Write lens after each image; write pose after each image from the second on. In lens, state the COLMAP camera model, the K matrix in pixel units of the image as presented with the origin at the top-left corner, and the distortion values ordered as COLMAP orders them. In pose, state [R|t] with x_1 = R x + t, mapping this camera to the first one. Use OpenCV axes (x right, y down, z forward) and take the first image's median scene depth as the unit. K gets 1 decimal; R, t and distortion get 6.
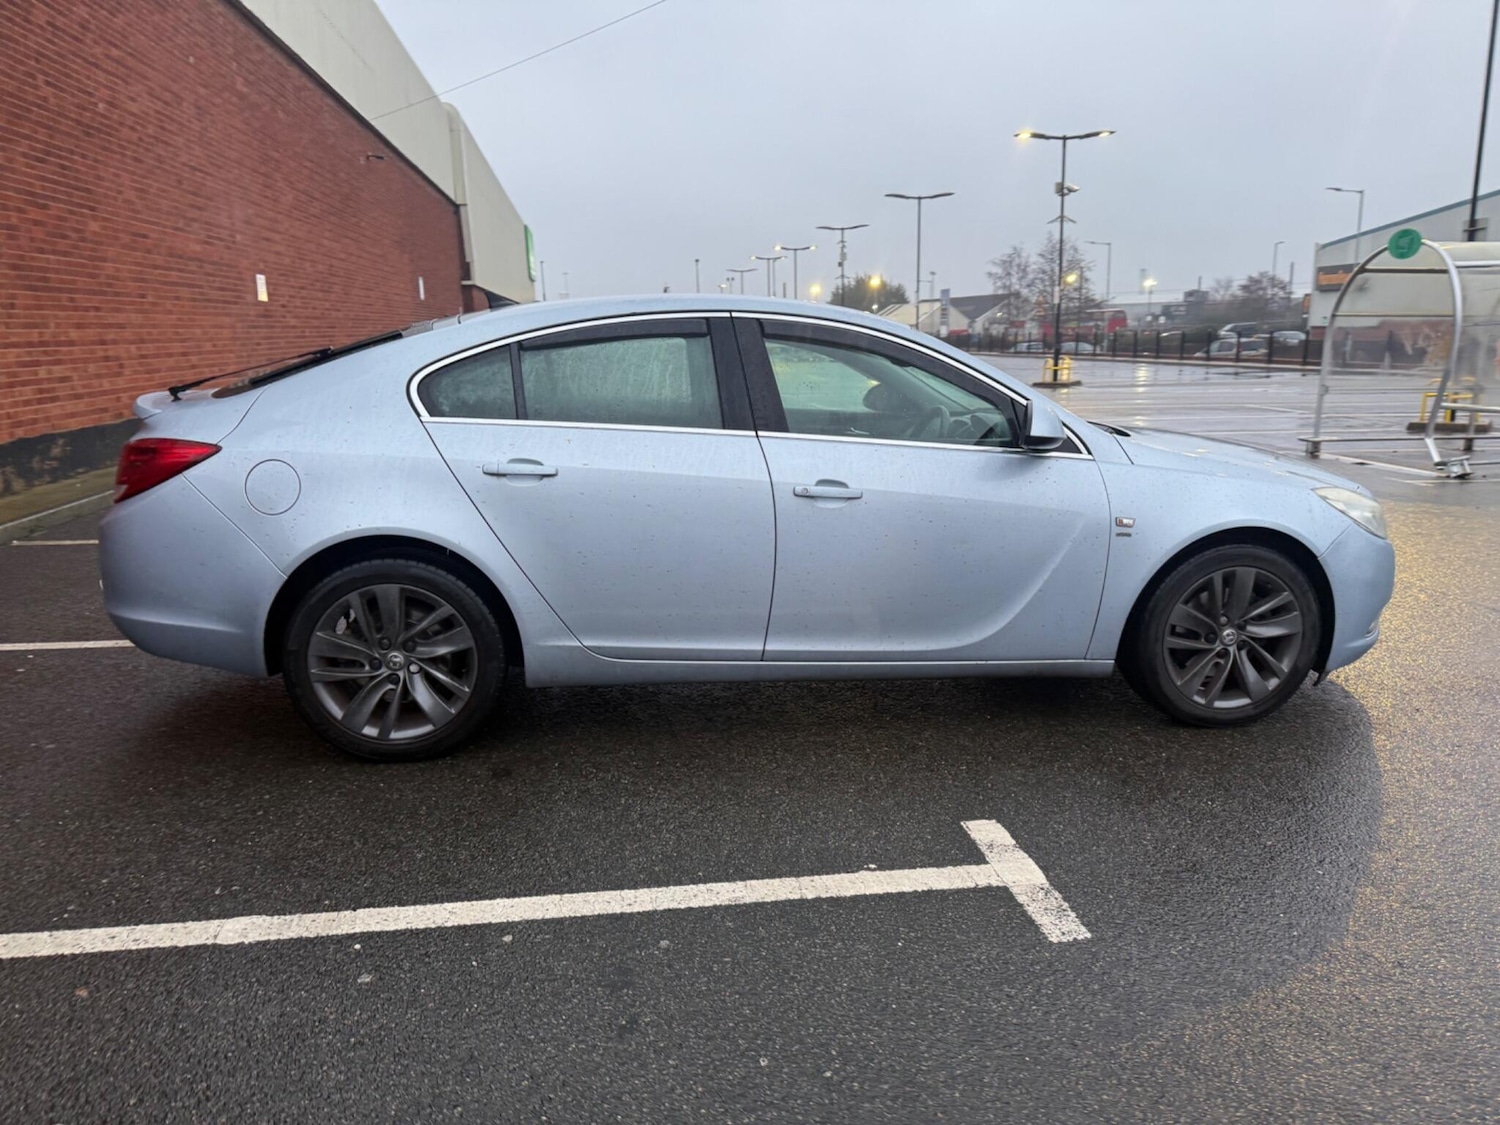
lens RADIAL K [[1070.9, 0, 755.8], [0, 1070.9, 561.3], [0, 0, 1]] dist [0.032109, -0.037061]
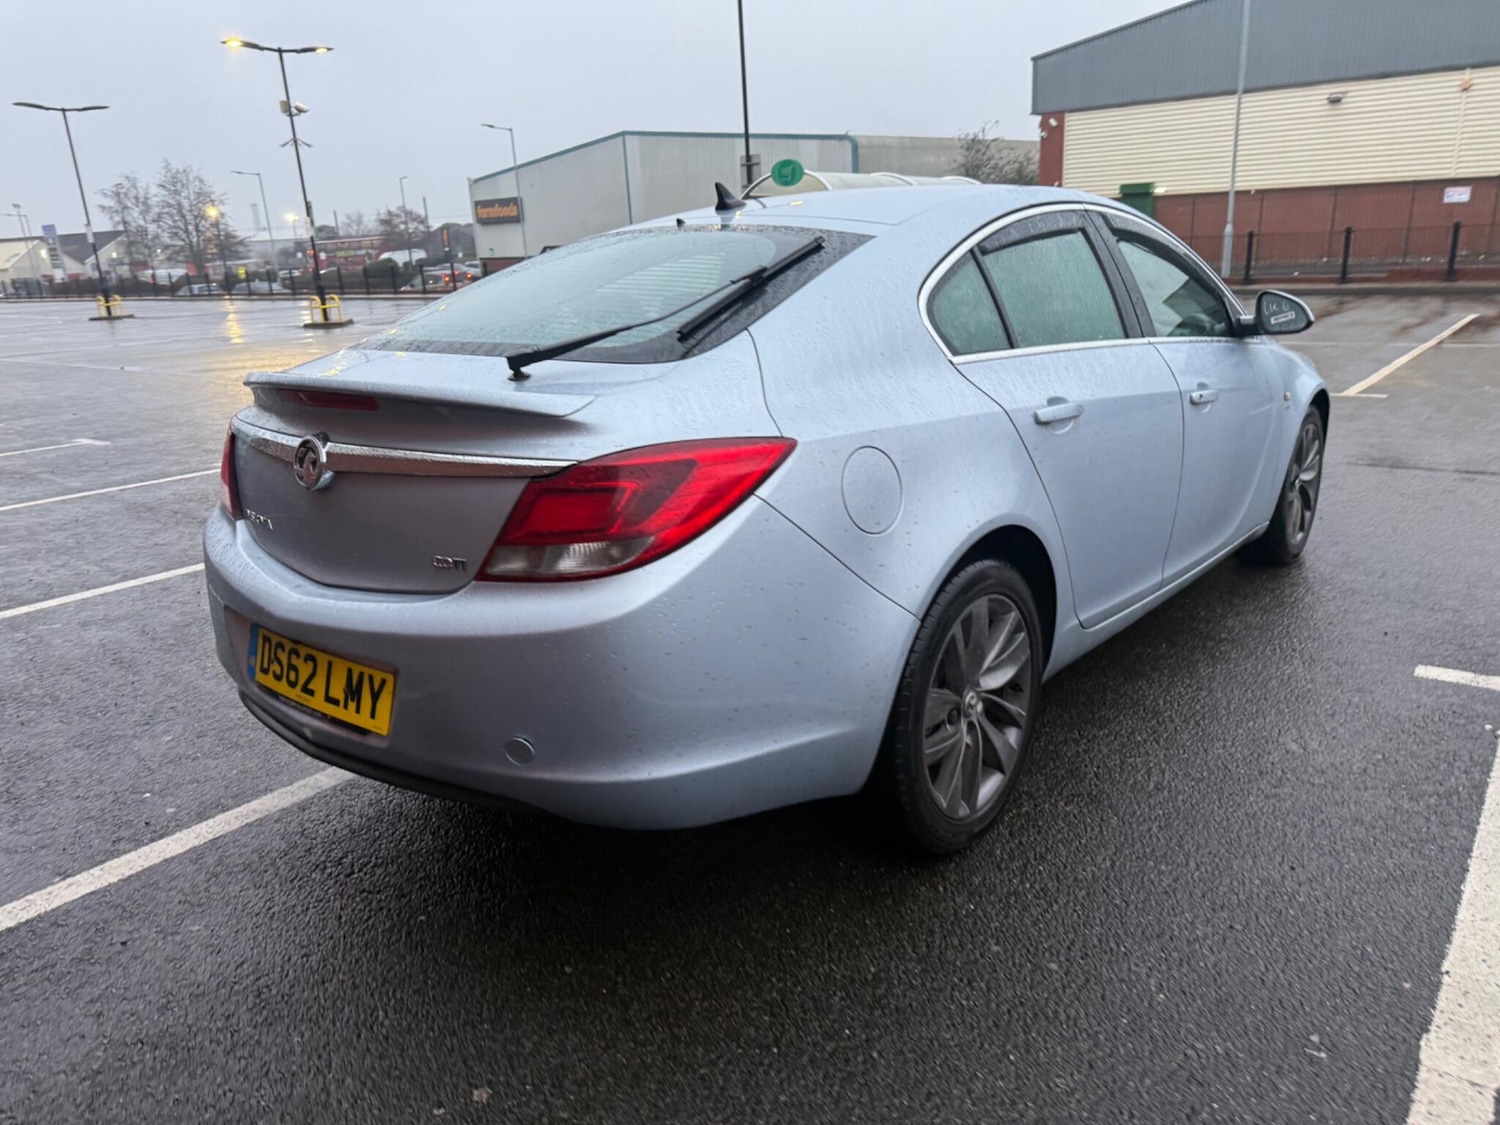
lens RADIAL K [[1070.9, 0, 760.0], [0, 1070.9, 565.1], [0, 0, 1]] dist [0.032109, -0.037061]
pose [[0.719682, -0.218866, 0.658905, -0.805223], [0.180364, 0.975369, 0.126985, -0.102599], [-0.670468, 0.027454, 0.741431, 0.514808]]
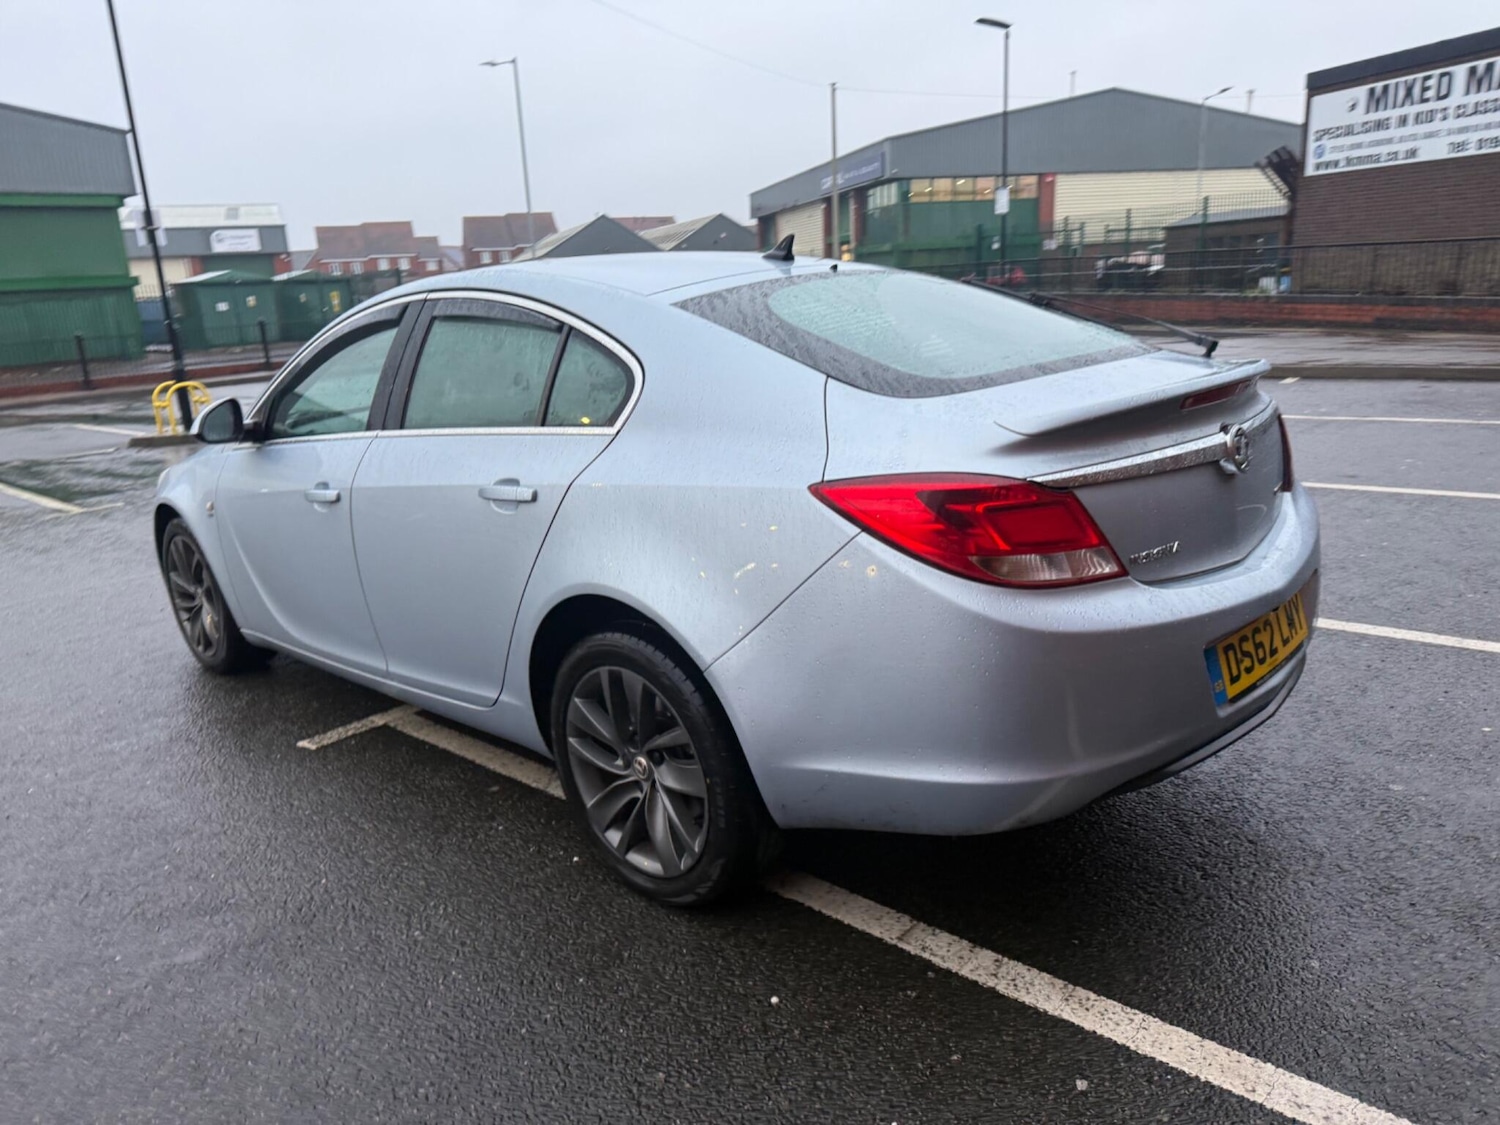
lens RADIAL K [[1070.9, 0, 753.3], [0, 1070.9, 567.9], [0, 0, 1]] dist [0.032109, -0.037061]
pose [[-0.622486, -0.153457, 0.767439, -0.899948], [0.233107, 0.899727, 0.368988, -0.351058], [-0.747110, 0.408585, -0.524296, 1.621286]]
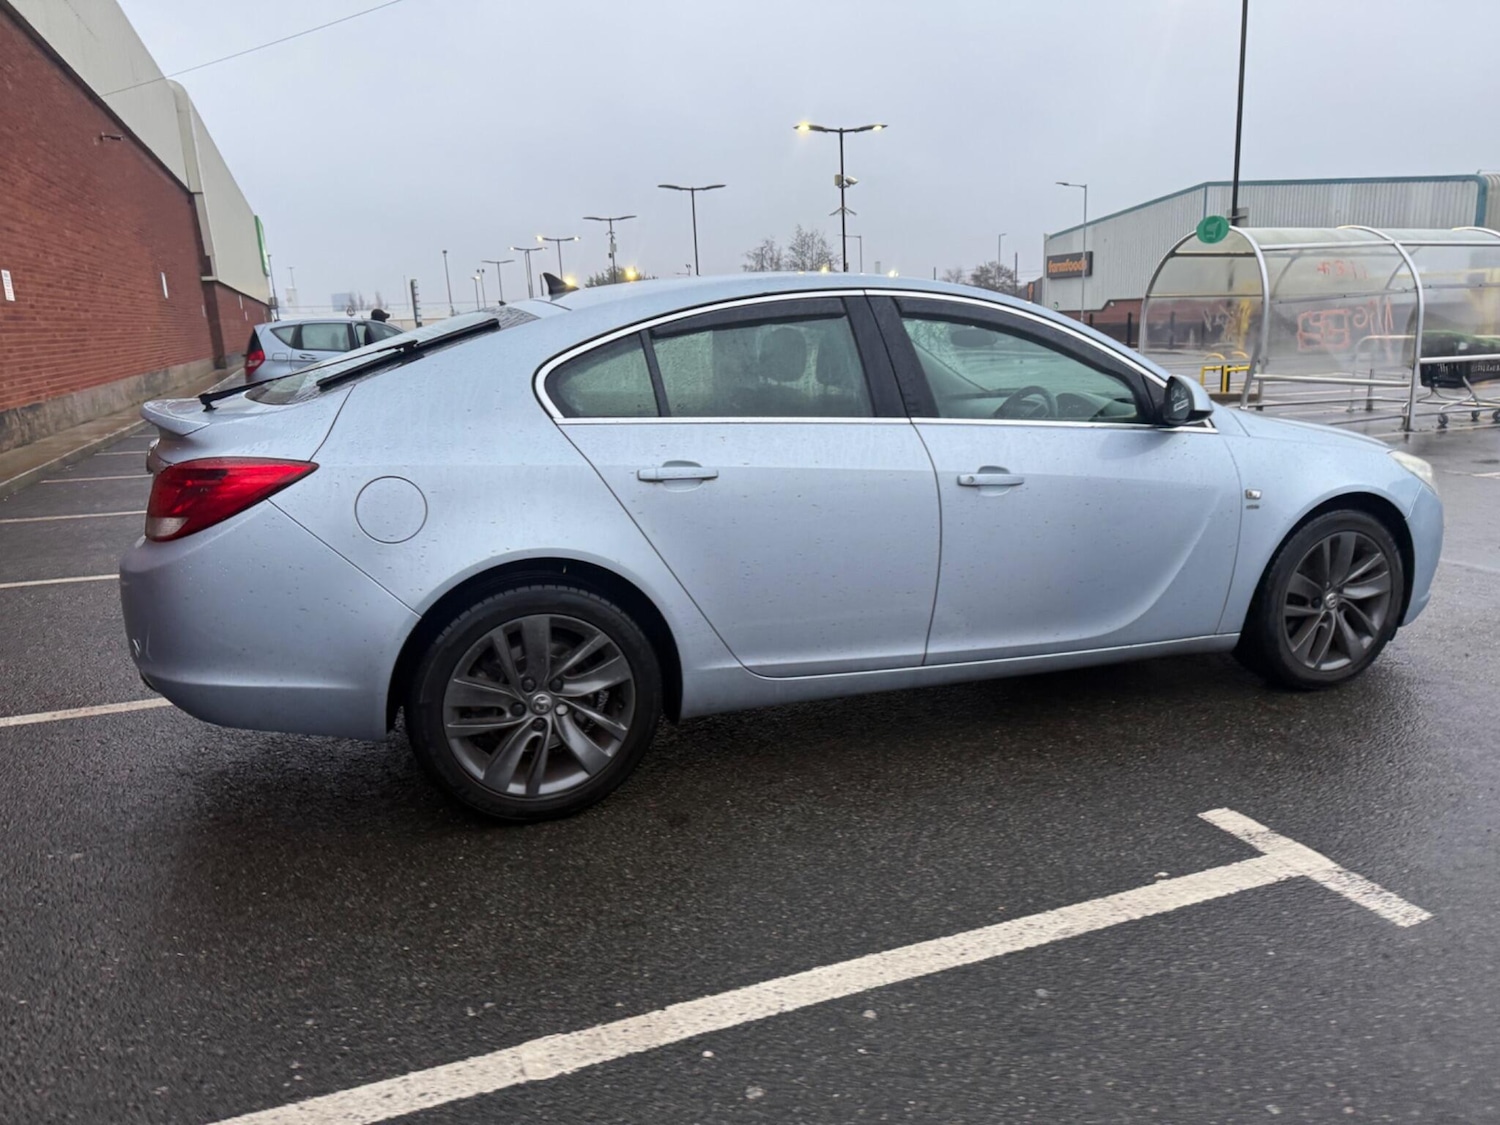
lens RADIAL K [[1070.9, 0, 758.6], [0, 1070.9, 558.8], [0, 0, 1]] dist [0.032109, -0.037061]
pose [[0.973106, -0.069364, 0.219665, -0.315266], [0.068523, 0.997584, 0.011452, -0.018645], [-0.219928, 0.003908, 0.975508, 0.118103]]
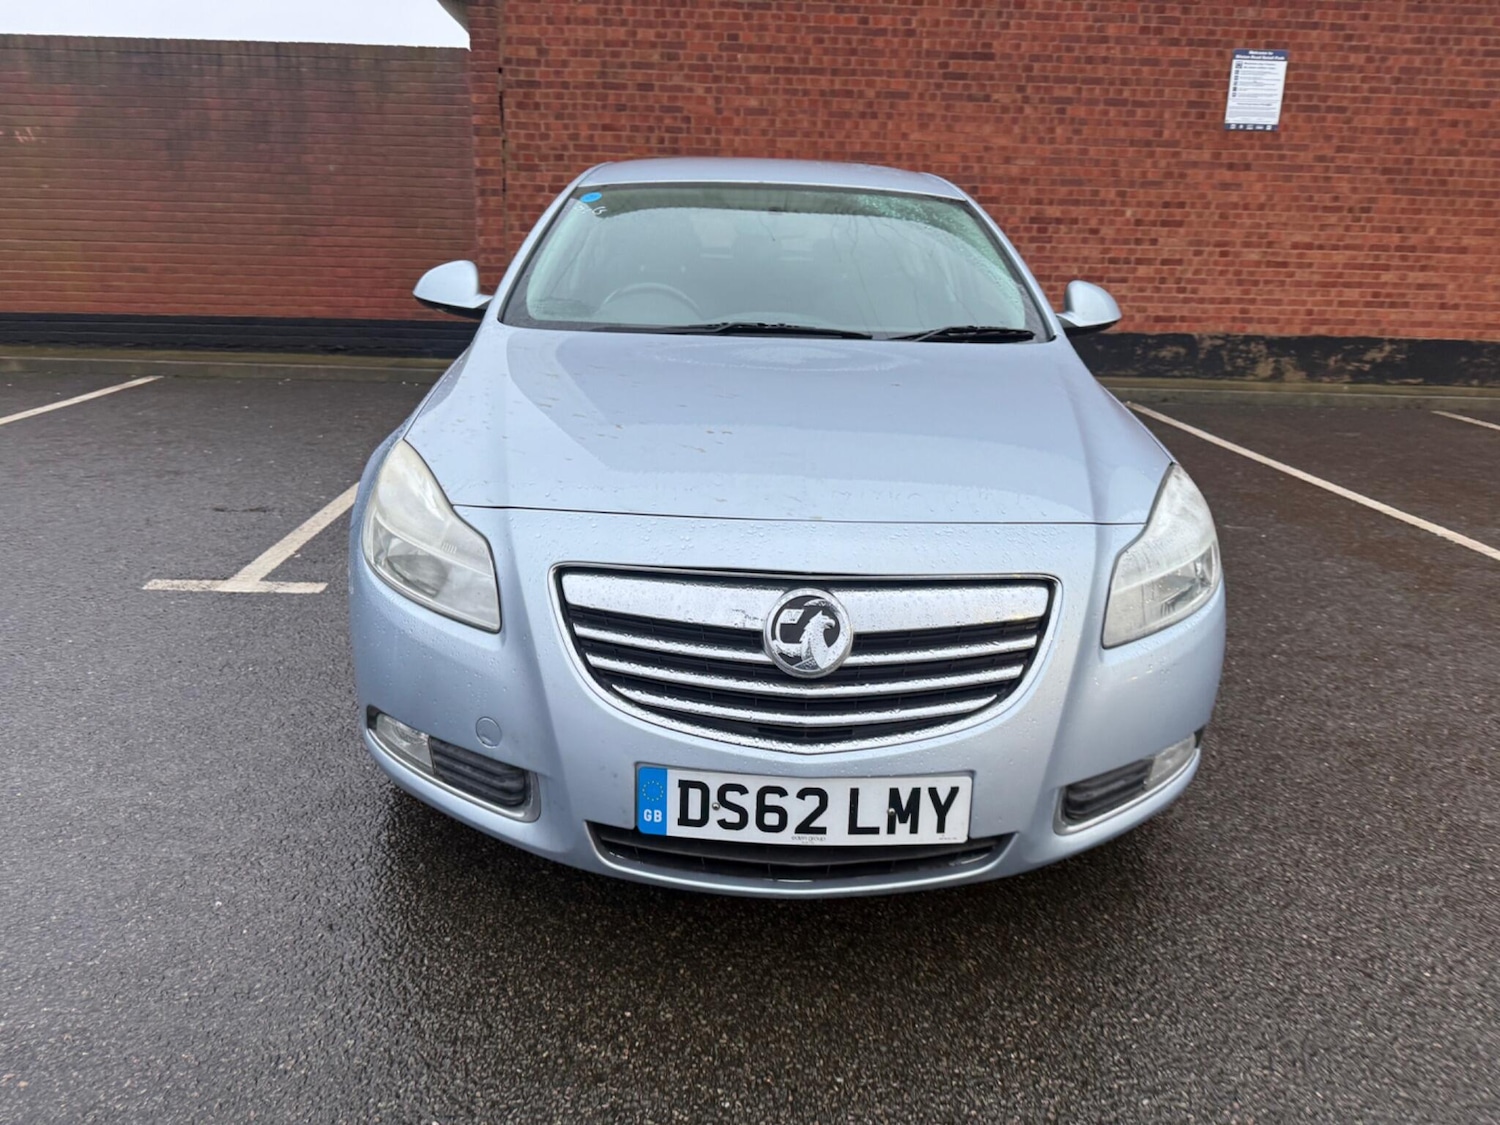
lens RADIAL K [[1070.9, 0, 743.2], [0, 1070.9, 560.6], [0, 0, 1]] dist [0.032109, -0.037061]
pose [[-0.111116, 0.290388, -0.950436, 1.091525], [-0.236619, 0.921125, 0.309096, -0.236829], [0.965228, 0.259236, -0.033641, 1.231298]]
